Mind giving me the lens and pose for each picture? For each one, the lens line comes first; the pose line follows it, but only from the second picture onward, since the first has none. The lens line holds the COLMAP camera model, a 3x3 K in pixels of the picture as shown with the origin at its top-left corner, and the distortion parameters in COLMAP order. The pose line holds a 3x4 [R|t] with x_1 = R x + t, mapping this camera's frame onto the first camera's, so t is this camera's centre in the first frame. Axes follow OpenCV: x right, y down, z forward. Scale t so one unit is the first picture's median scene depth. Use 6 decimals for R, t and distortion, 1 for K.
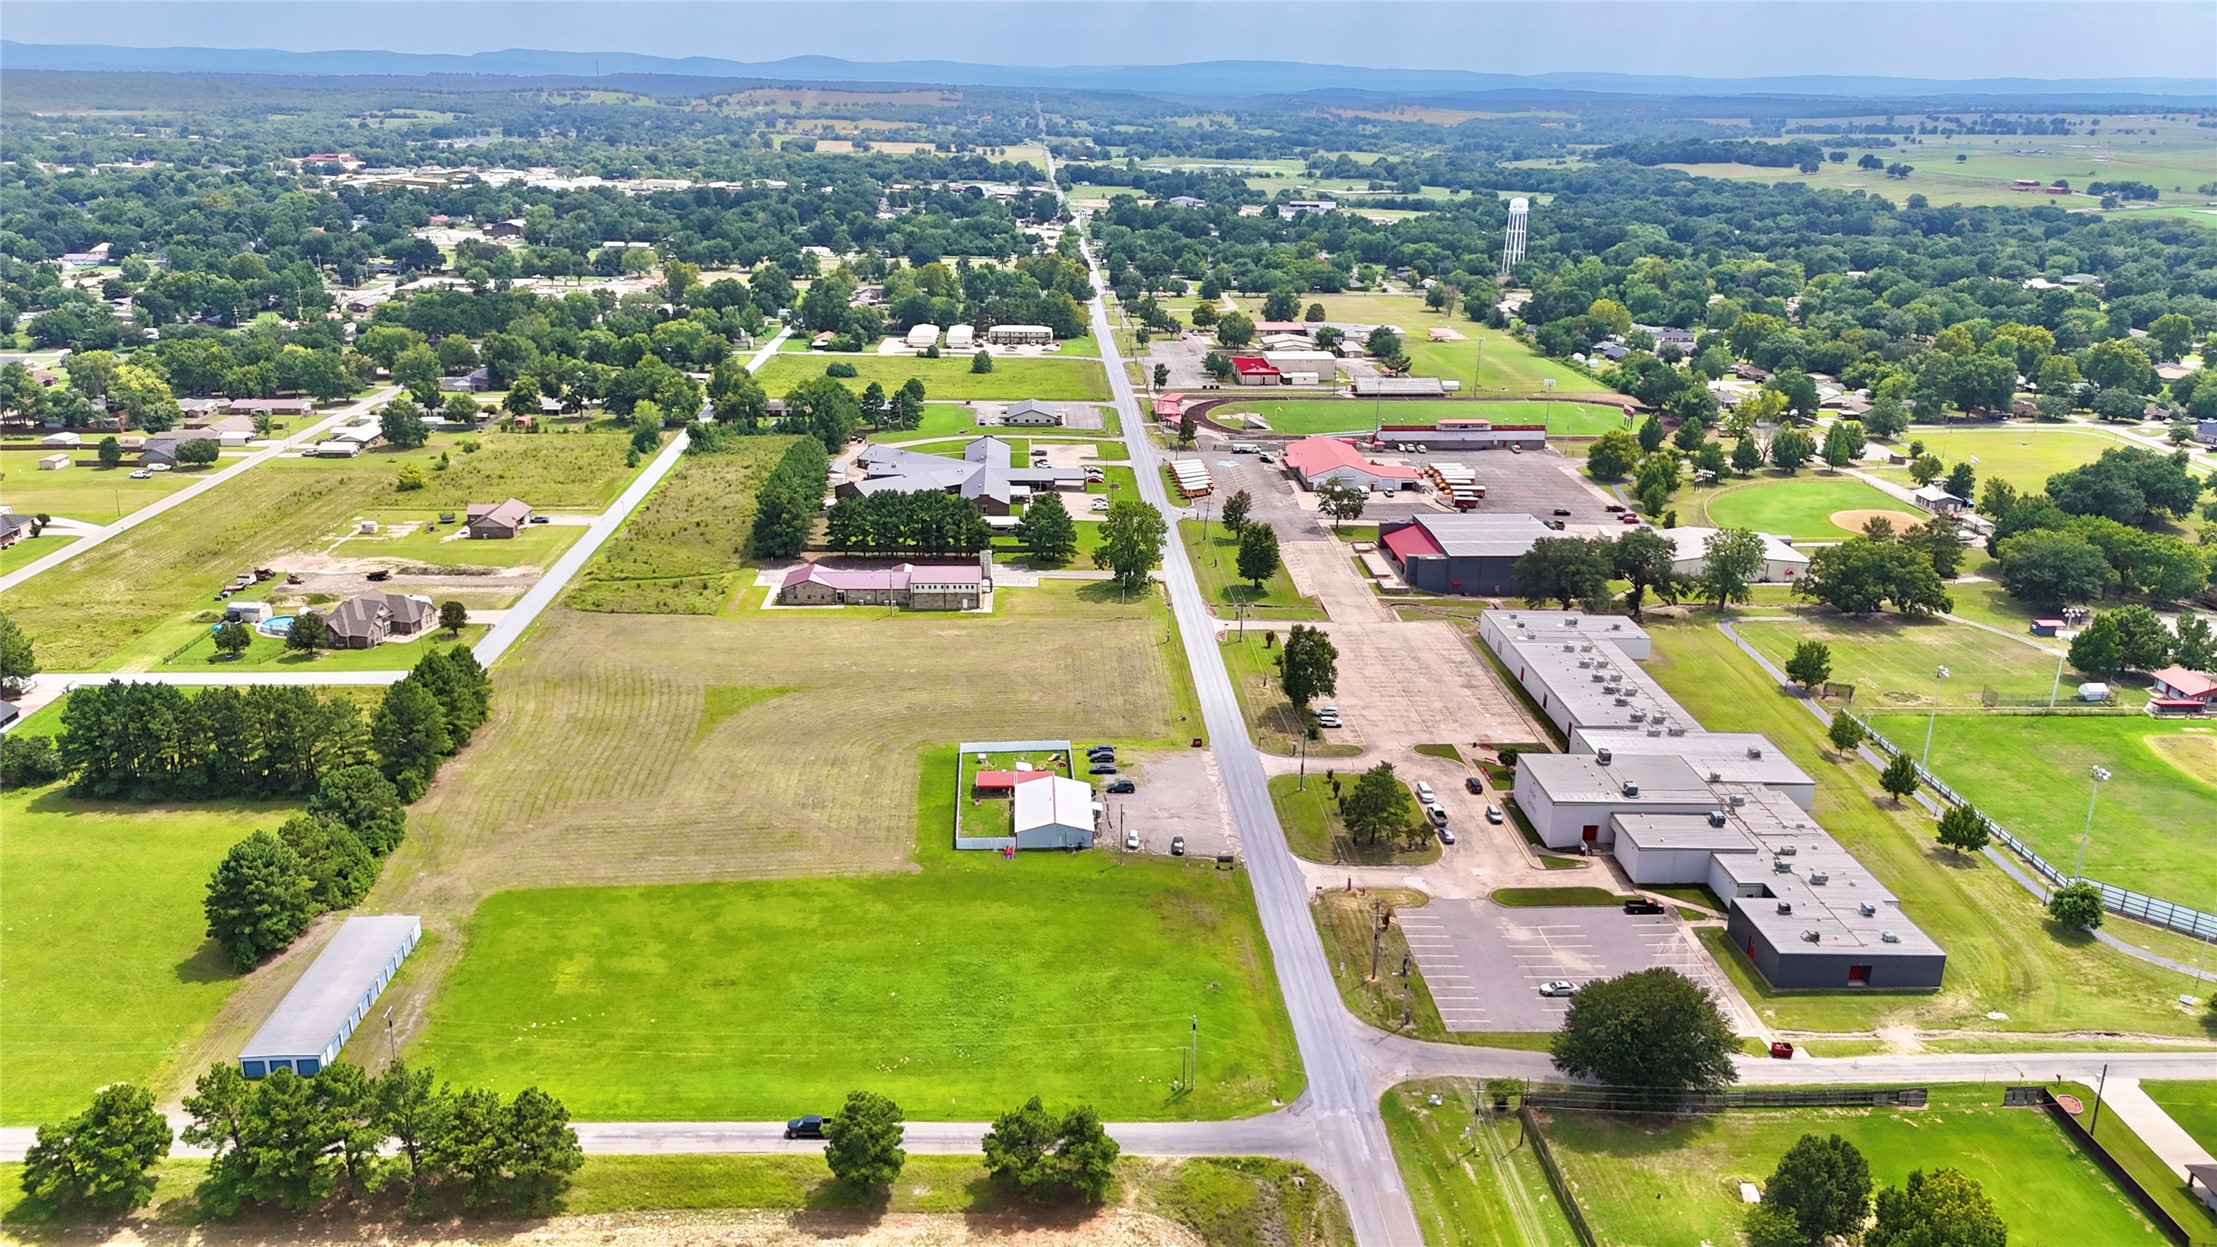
lens RADIAL K [[1628.9, 0, 1108.5], [0, 1628.9, 623.5], [0, 0, 1]] dist [0.080510, -0.095082]
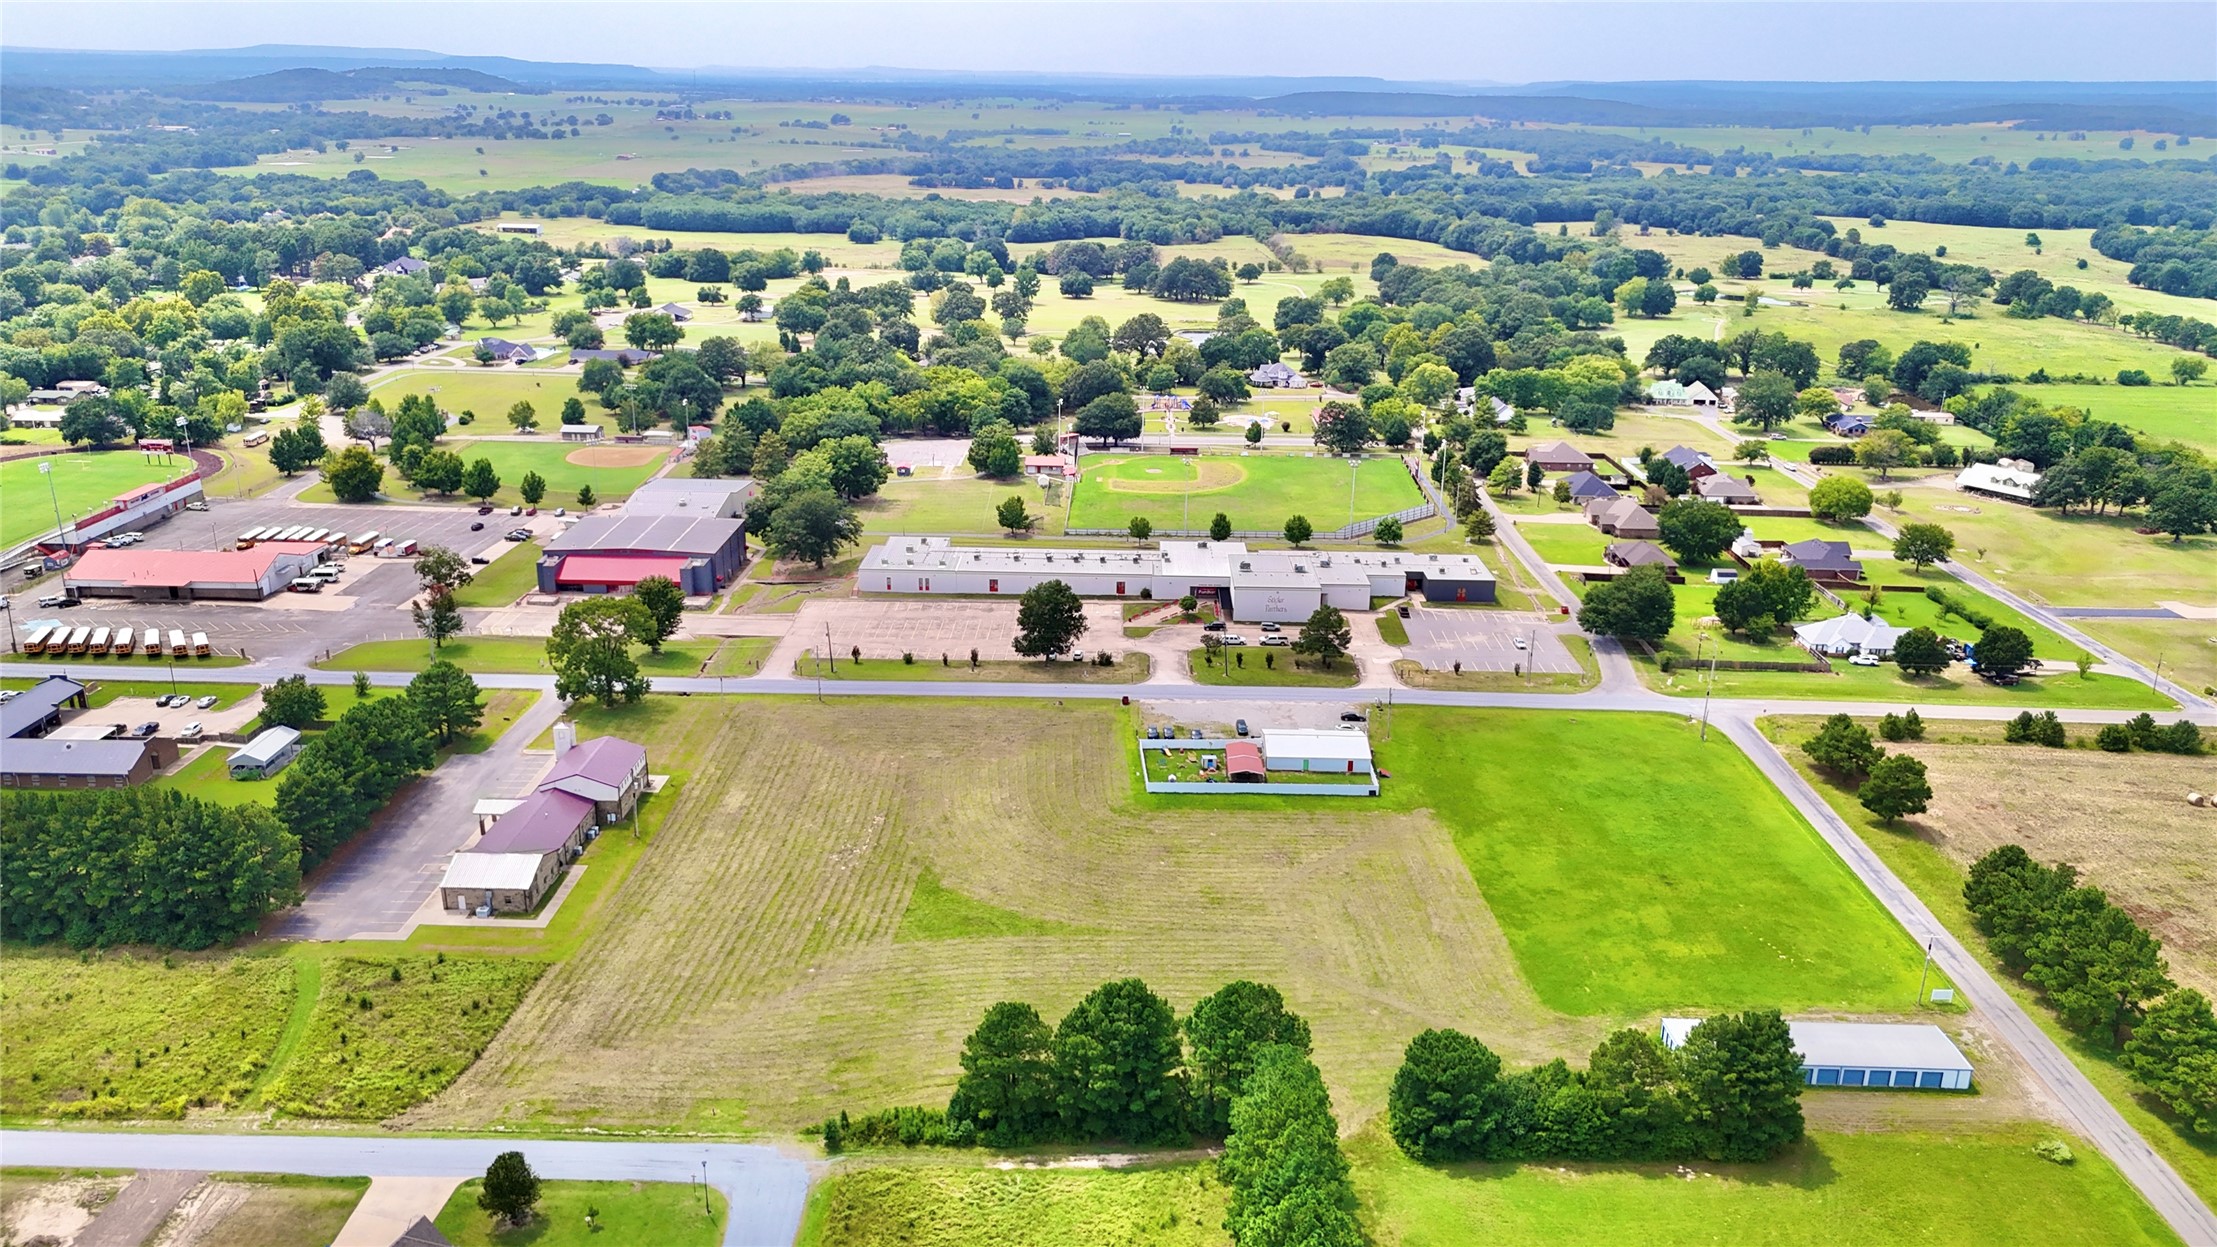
lens RADIAL K [[1647.0, 0, 1109.5], [0, 1647.0, 576.7], [0, 0, 1]] dist [0.090468, -0.139843]
pose [[0.066892, -0.302298, 0.950863, -0.881141], [0.303640, 0.913964, 0.269207, -0.273495], [-0.950436, 0.270713, 0.152927, 0.770954]]
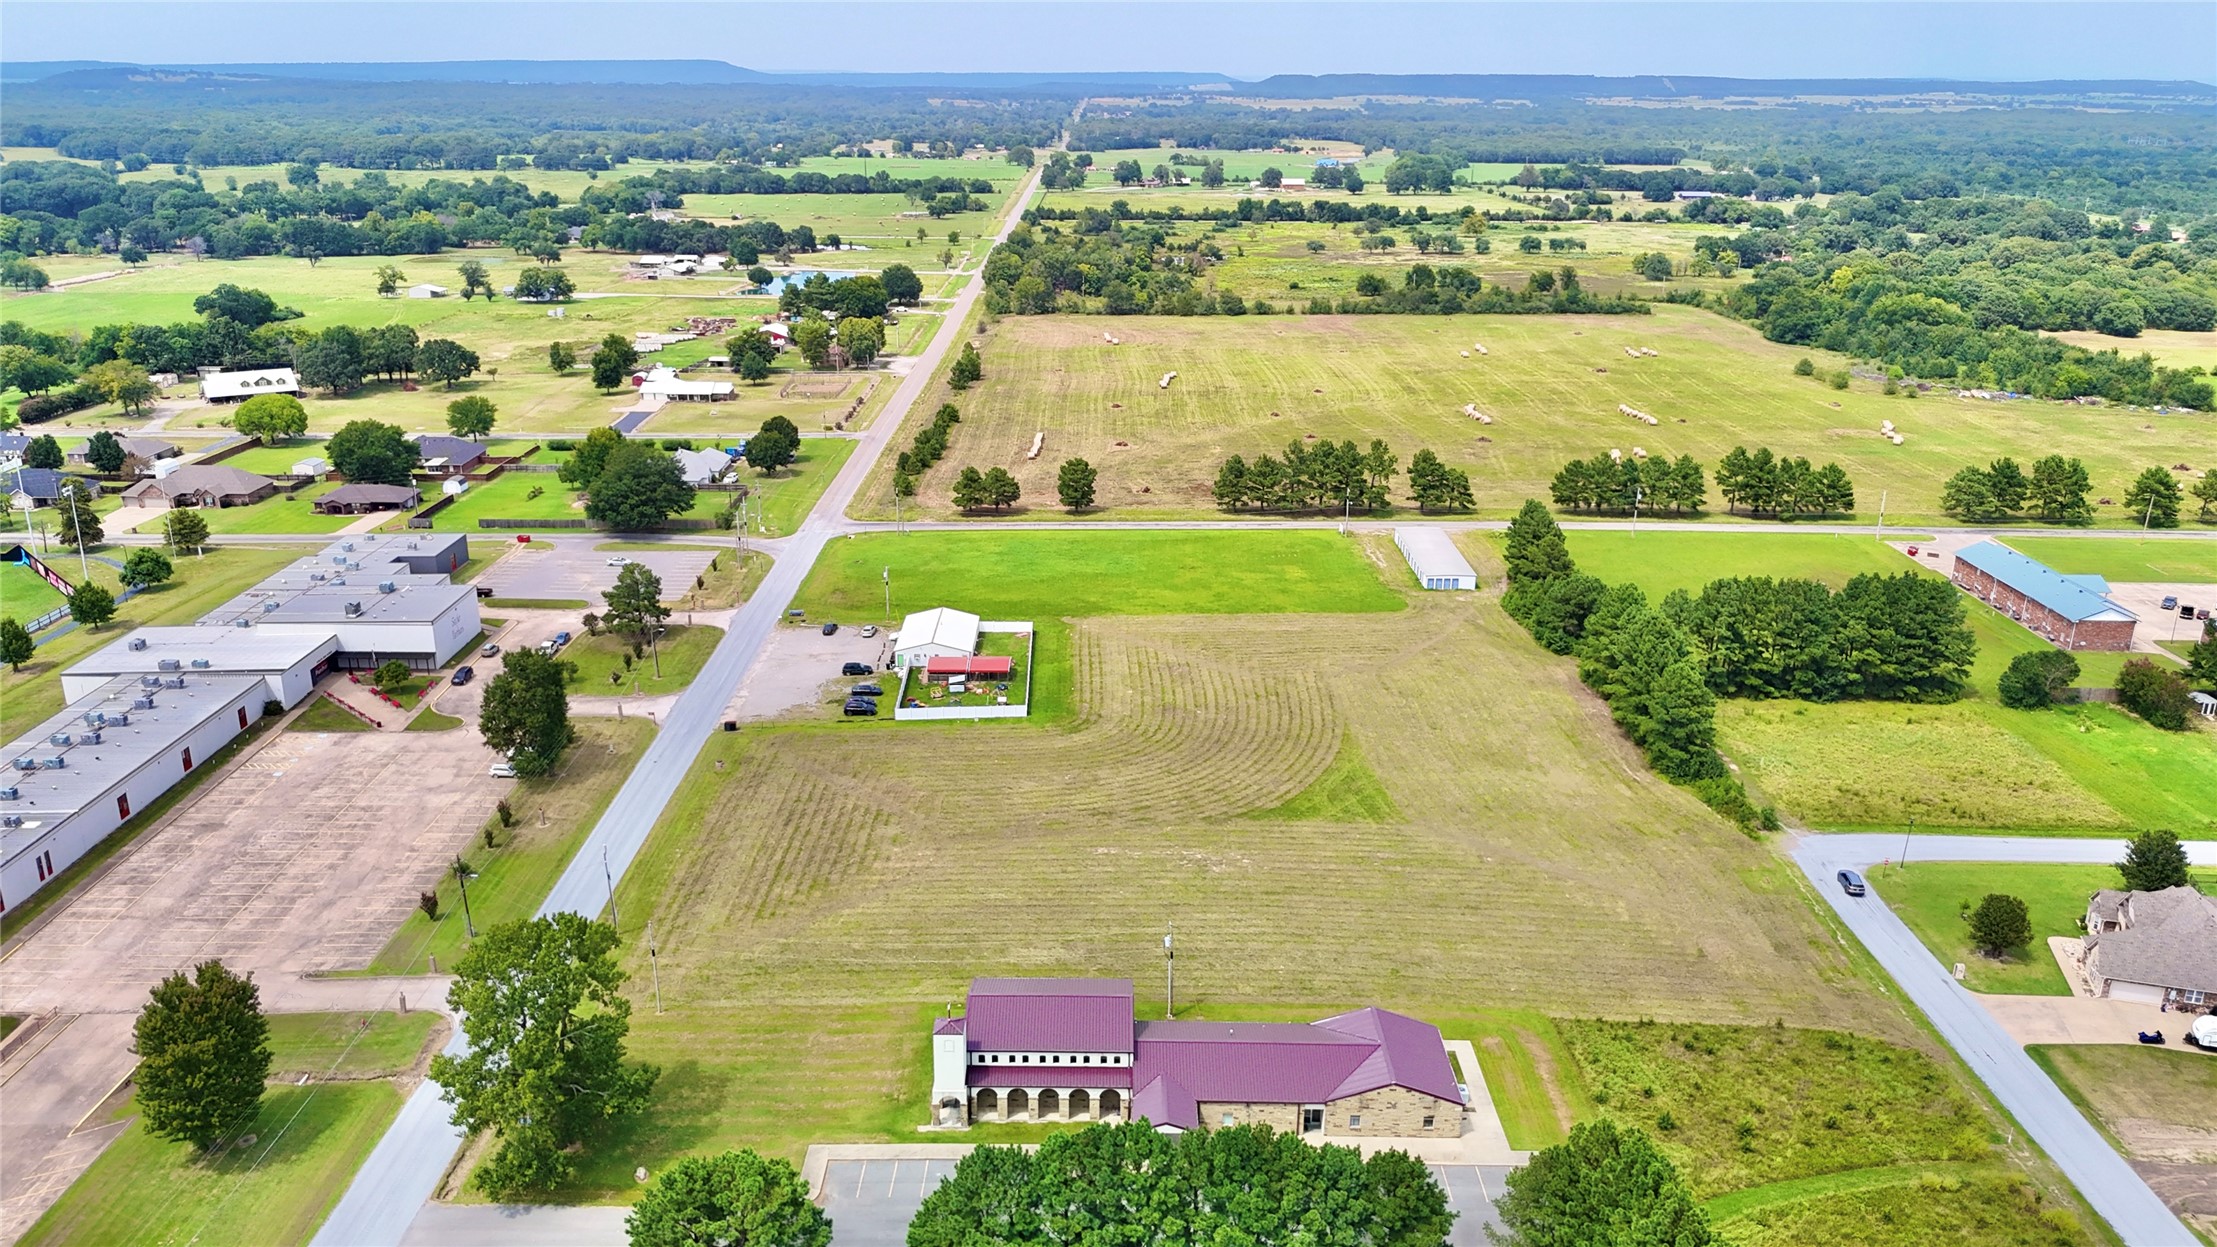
lens RADIAL K [[1621.6, 0, 1108.5], [0, 1621.6, 623.5], [0, 0, 1]] dist [0.112249, -0.147594]
pose [[-0.998628, -0.036985, 0.037057, -0.148669], [-0.007210, 0.798206, 0.602342, -0.424156], [-0.051857, 0.601248, -0.797378, 1.499210]]
